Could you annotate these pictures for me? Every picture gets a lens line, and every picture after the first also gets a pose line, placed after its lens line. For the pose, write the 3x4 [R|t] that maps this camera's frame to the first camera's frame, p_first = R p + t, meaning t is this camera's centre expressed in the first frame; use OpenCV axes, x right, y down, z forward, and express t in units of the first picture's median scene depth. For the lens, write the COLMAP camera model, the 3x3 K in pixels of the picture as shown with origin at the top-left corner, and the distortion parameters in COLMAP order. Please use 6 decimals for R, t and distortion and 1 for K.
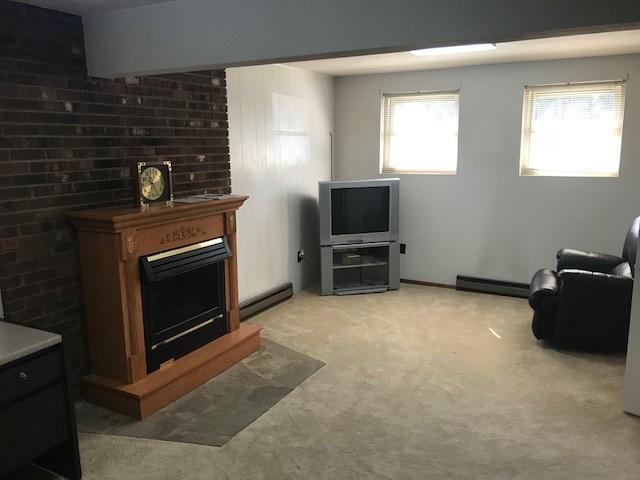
lens RADIAL K [[522.3, 0, 321.3], [0, 522.3, 237.8], [0, 0, 1]] dist [0.016313, -0.038306]
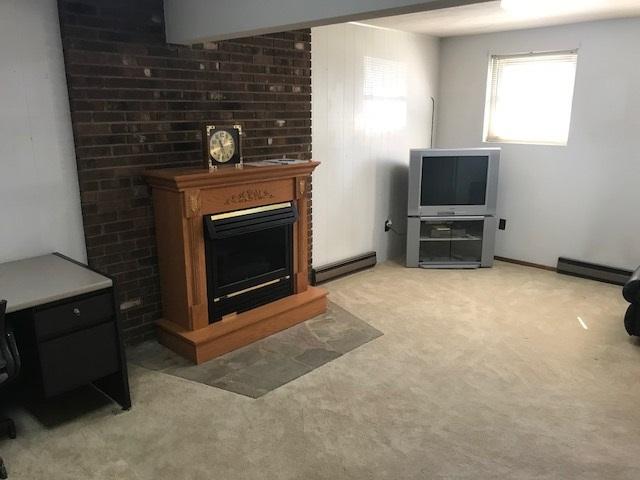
lens RADIAL K [[522.3, 0, 320.9], [0, 522.3, 240.9], [0, 0, 1]] dist [0.016313, -0.038306]
pose [[0.965580, 0.070439, -0.250385, 0.137014], [-0.053457, 0.995825, 0.073999, -0.002674], [0.254552, -0.058067, 0.965314, 0.023450]]
